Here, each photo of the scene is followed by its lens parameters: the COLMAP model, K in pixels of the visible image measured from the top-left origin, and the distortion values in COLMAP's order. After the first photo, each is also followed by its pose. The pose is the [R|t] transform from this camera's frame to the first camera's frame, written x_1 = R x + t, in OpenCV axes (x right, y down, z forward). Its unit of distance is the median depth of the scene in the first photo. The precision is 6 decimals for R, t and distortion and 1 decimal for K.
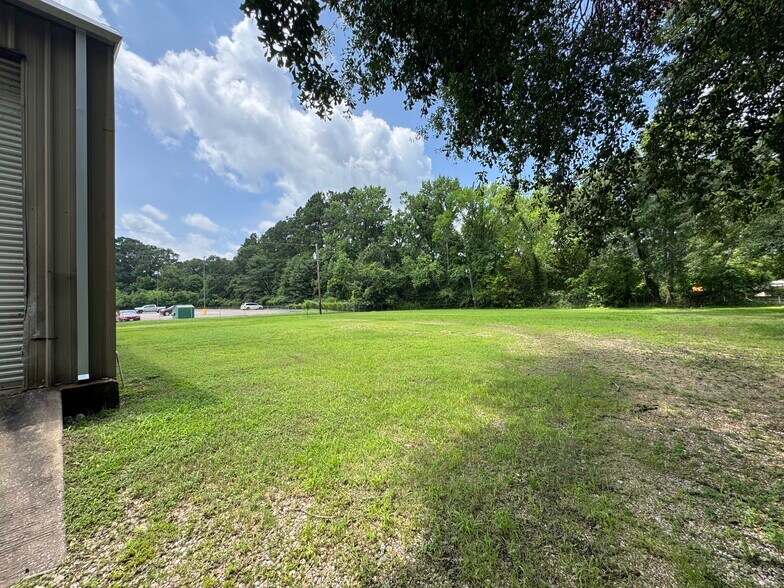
lens RADIAL K [[322.4, 0, 390.0], [0, 322.4, 292.7], [0, 0, 1]] dist [0.001354, -0.000208]
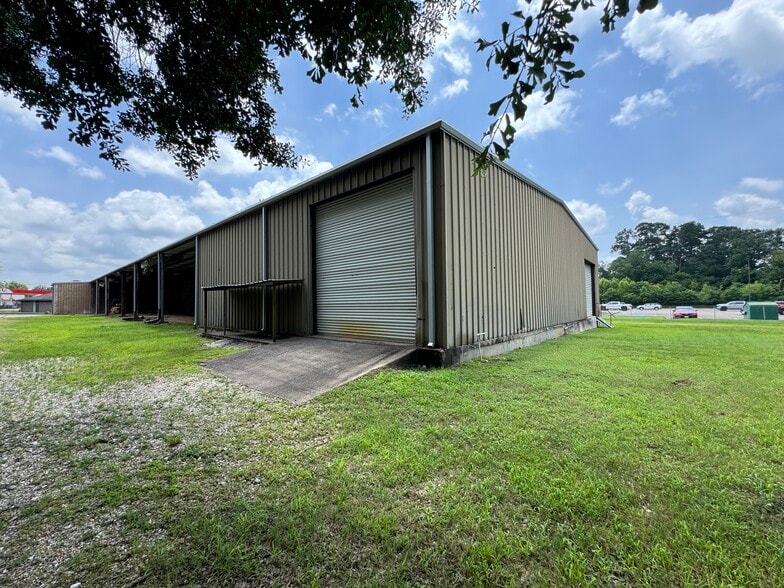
lens RADIAL K [[322.4, 0, 390.0], [0, 322.4, 292.7], [0, 0, 1]] dist [0.001354, -0.000208]
pose [[0.030366, -0.017415, -0.999387, 0.098031], [0.030558, 0.999397, -0.016487, 0.002882], [0.999072, -0.030038, 0.030880, 0.107138]]
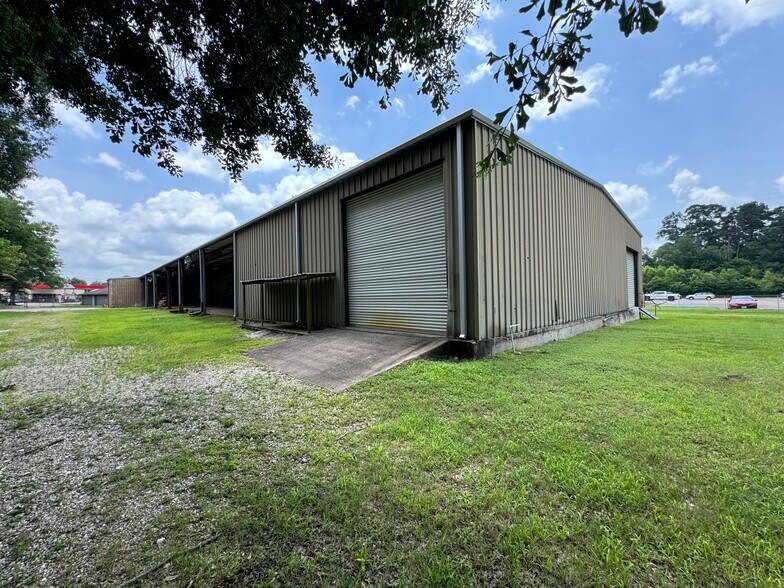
lens RADIAL K [[324.5, 0, 388.2], [0, 324.5, 292.0], [0, 0, 1]] dist [0.001487, -0.000328]
pose [[-0.059580, 0.006930, -0.998199, 0.103232], [0.039439, 0.999211, 0.004583, 0.002039], [0.997444, -0.039095, -0.059806, 0.104304]]
